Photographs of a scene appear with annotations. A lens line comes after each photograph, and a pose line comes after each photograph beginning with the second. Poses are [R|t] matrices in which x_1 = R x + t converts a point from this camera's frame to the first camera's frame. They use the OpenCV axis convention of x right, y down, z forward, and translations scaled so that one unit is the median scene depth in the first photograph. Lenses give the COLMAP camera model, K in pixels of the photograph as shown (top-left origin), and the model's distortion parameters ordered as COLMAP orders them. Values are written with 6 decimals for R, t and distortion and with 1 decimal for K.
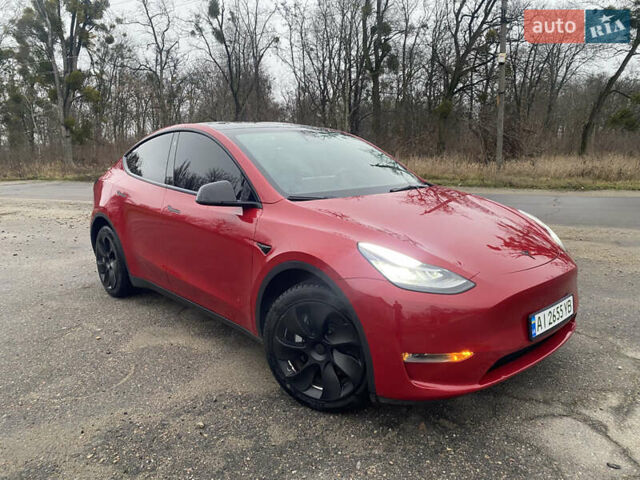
lens RADIAL K [[498.0, 0, 316.8], [0, 498.0, 231.0], [0, 0, 1]] dist [0.007623, -0.000762]
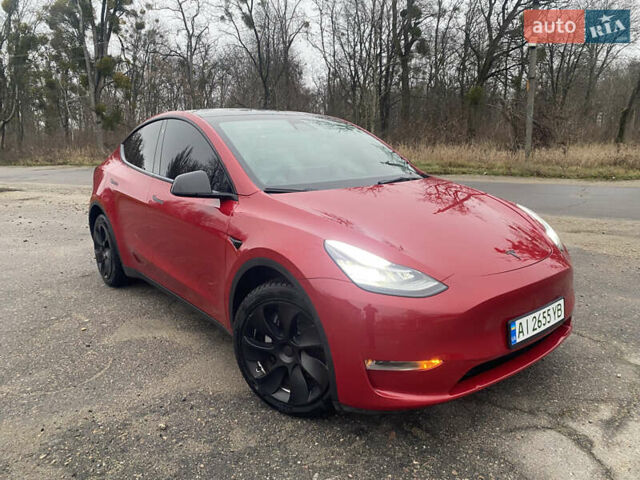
lens RADIAL K [[497.6, 0, 324.4], [0, 497.6, 230.8], [0, 0, 1]] dist [0.007049, -0.000453]
pose [[0.998832, 0.012784, -0.046597, 0.016375], [-0.011544, 0.999575, 0.026785, -0.002419], [0.046920, -0.026216, 0.998555, 0.008769]]
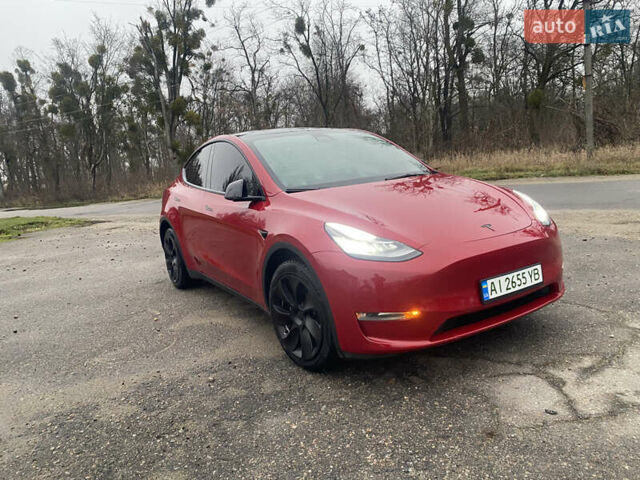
lens RADIAL K [[495.5, 0, 320.8], [0, 495.5, 231.4], [0, 0, 1]] dist [0.010615, -0.001012]
pose [[0.979958, -0.048068, -0.193316, 0.038676], [0.045918, 0.998824, -0.015589, 0.008068], [0.193838, 0.006400, 0.981013, -0.019226]]
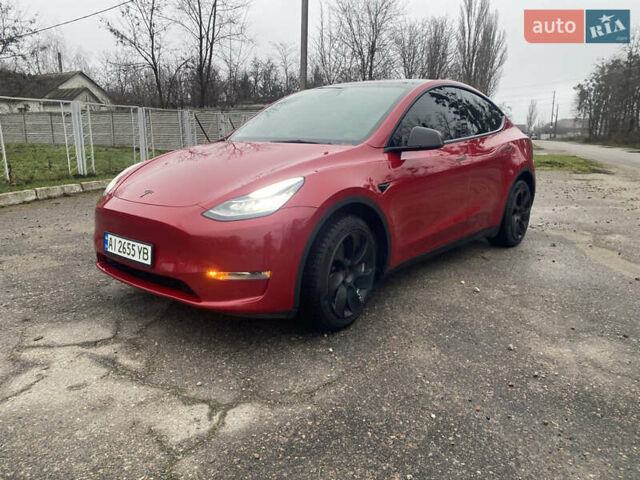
lens RADIAL K [[484.7, 0, 303.0], [0, 484.7, 238.1], [0, 0, 1]] dist [0.012765, -0.002038]
pose [[0.104764, 0.228310, -0.967935, 0.215212], [-0.169566, 0.963140, 0.208827, -0.019806], [0.979935, 0.142252, 0.139616, 0.170871]]
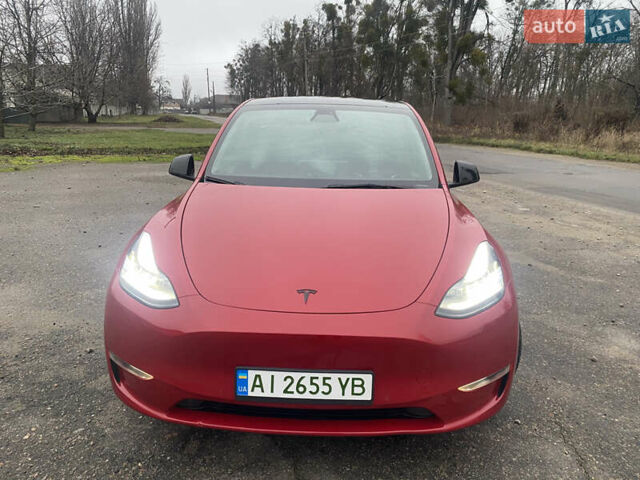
lens RADIAL K [[498.0, 0, 316.8], [0, 498.0, 231.0], [0, 0, 1]] dist [0.007623, -0.000762]
pose [[0.711401, 0.195655, -0.675002, 0.129872], [-0.144648, 0.980665, 0.131806, -0.020739], [0.687740, 0.003871, 0.725947, 0.067402]]
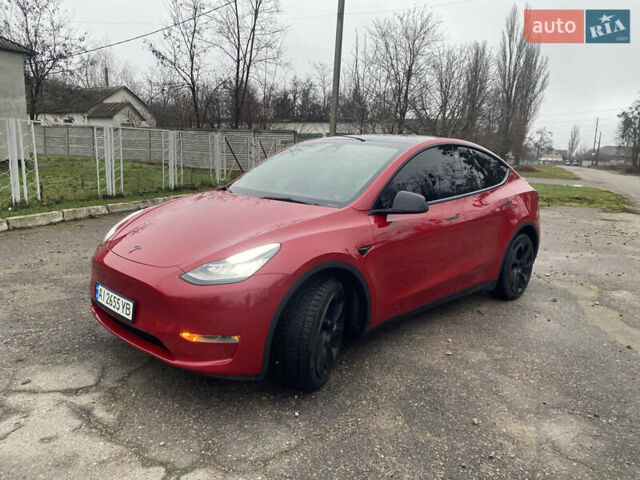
lens RADIAL K [[484.7, 0, 311.1], [0, 484.7, 236.9], [0, 0, 1]] dist [0.009572, 0.002163]
pose [[0.043973, 0.199067, -0.978999, 0.219041], [-0.204601, 0.960970, 0.186211, -0.039056], [0.977857, 0.192116, 0.082986, 0.184951]]
